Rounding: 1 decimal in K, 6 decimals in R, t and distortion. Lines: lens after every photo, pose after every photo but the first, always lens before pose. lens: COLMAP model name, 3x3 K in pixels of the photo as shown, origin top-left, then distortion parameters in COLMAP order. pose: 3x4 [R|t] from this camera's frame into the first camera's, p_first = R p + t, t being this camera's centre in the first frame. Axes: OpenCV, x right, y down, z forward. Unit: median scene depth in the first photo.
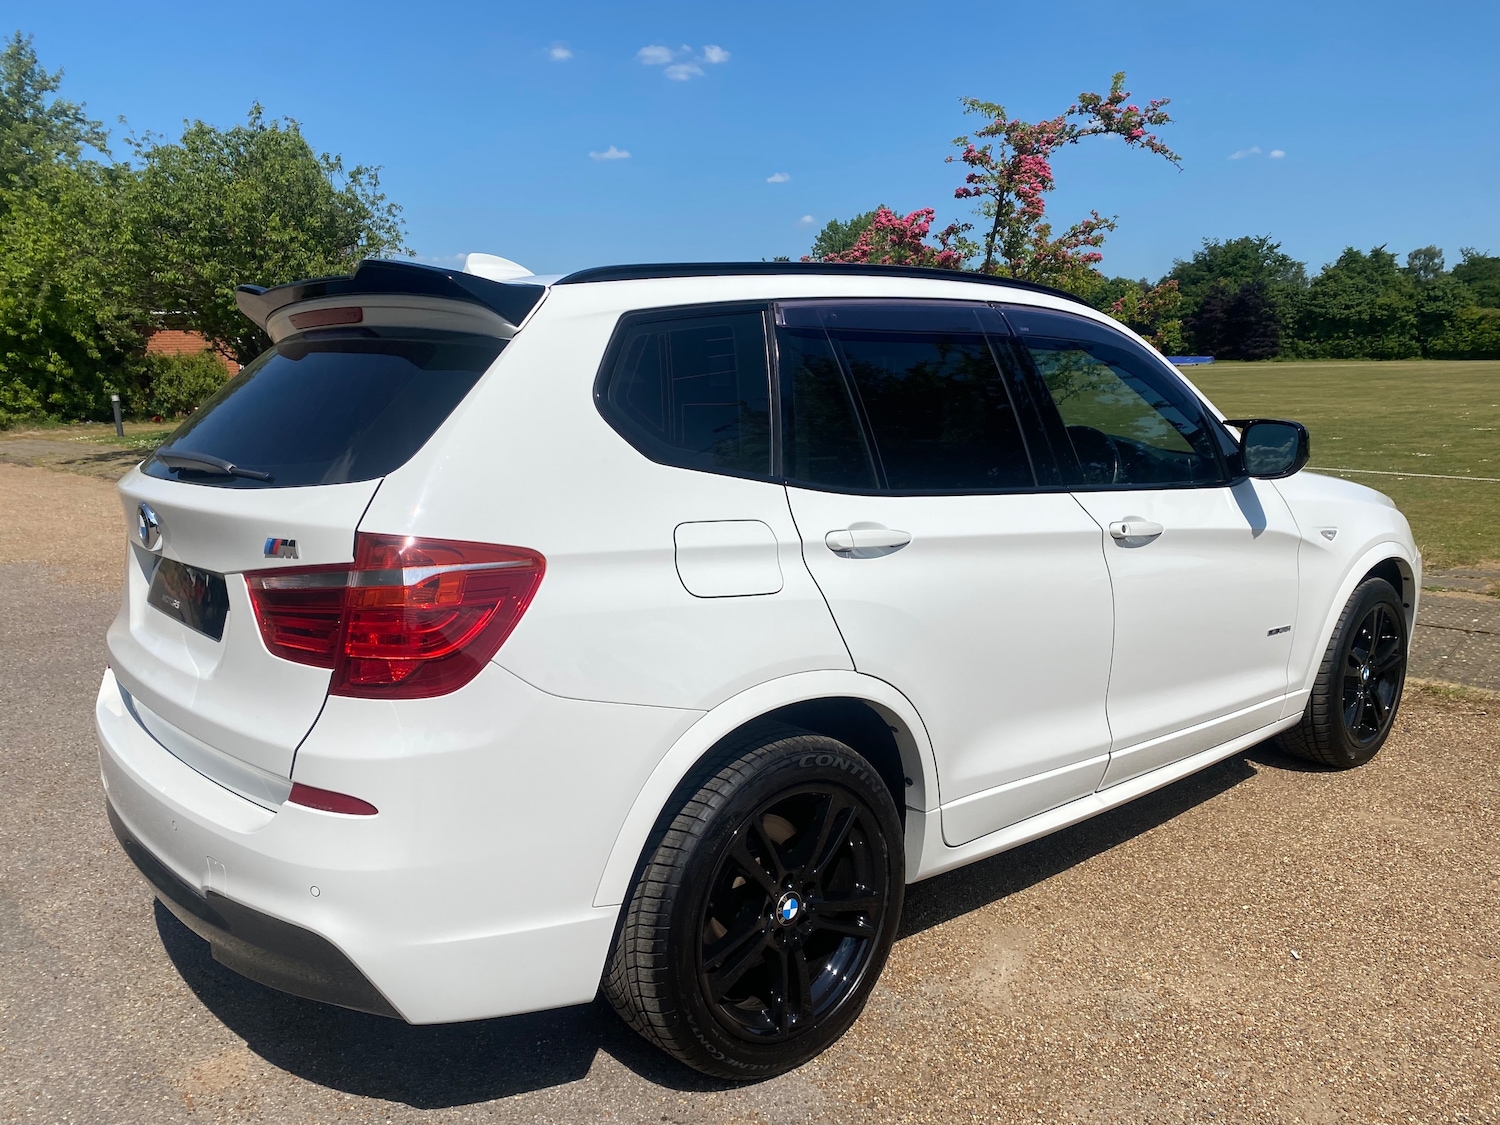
lens RADIAL K [[1155.4, 0, 740.3], [0, 1155.4, 573.0], [0, 0, 1]] dist [0.020883, -0.016724]
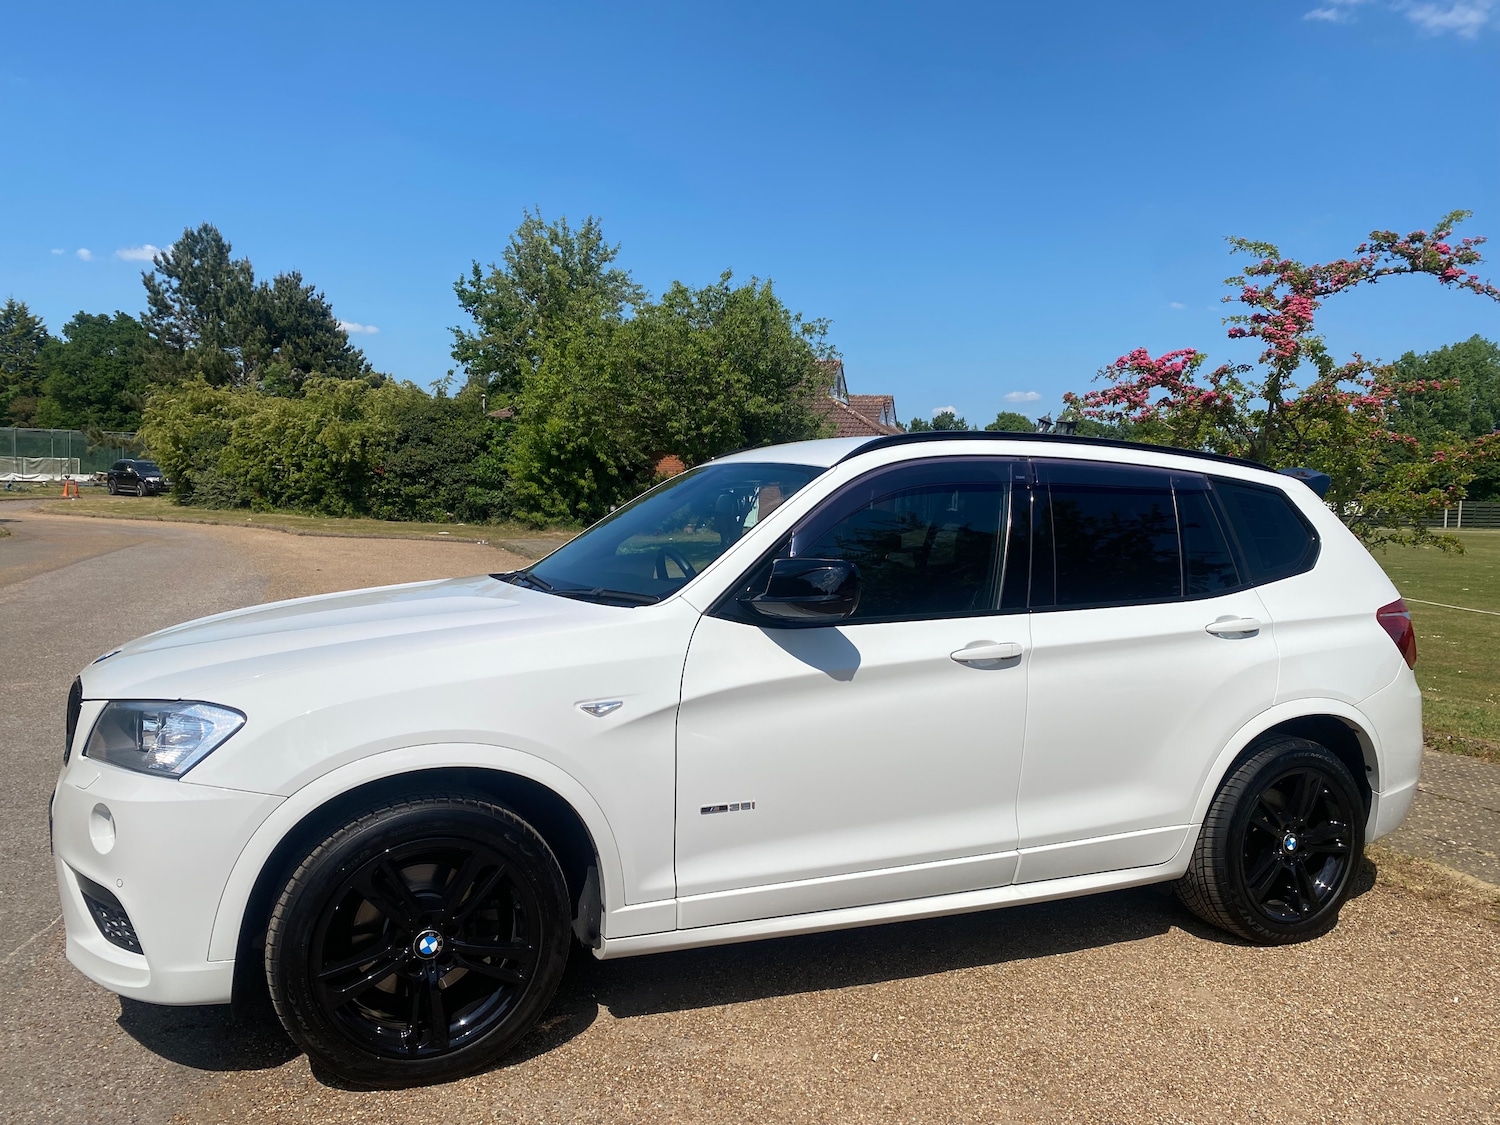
lens RADIAL K [[1155.4, 0, 738.3], [0, 1155.4, 576.4], [0, 0, 1]] dist [0.020883, -0.016724]
pose [[0.899733, 0.072773, -0.430332, 0.248234], [-0.118598, 0.989666, -0.080602, -0.001696], [0.420019, 0.123556, 0.899065, -0.015236]]
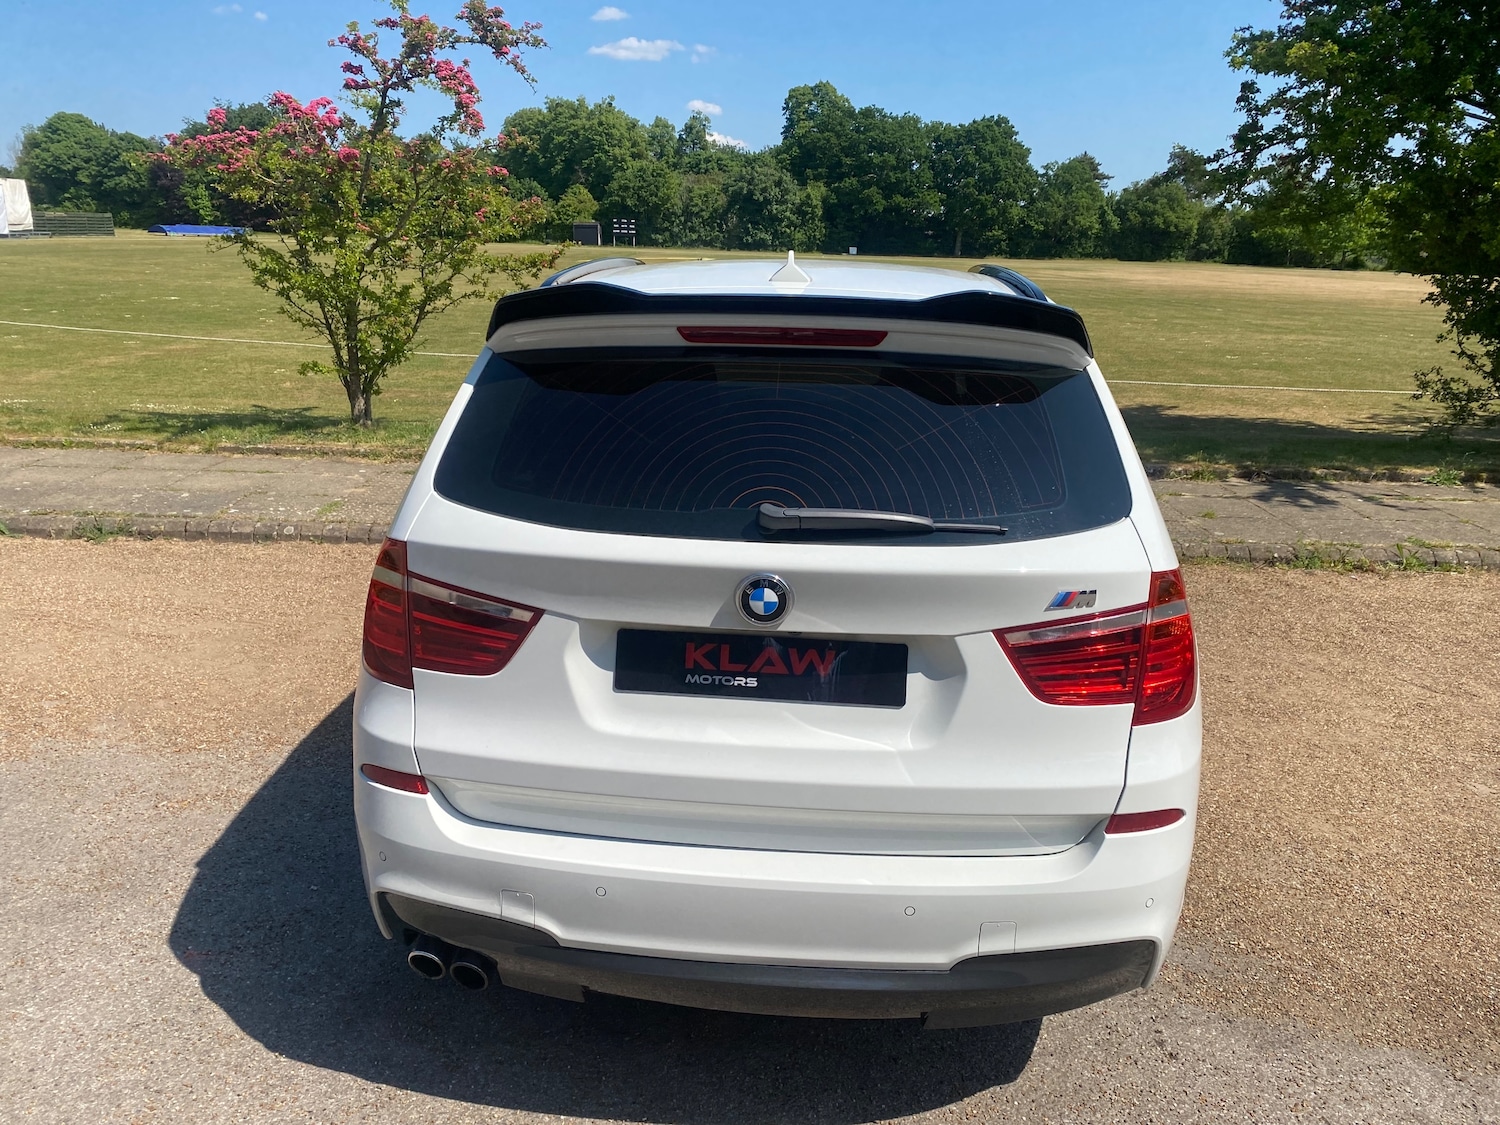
lens RADIAL K [[1155.4, 0, 733.2], [0, 1155.4, 568.6], [0, 0, 1]] dist [0.020883, -0.016724]
pose [[0.706436, -0.157612, 0.690005, -0.293079], [0.085176, 0.986737, 0.138188, -0.048074], [-0.702634, -0.038849, 0.710491, 0.110613]]
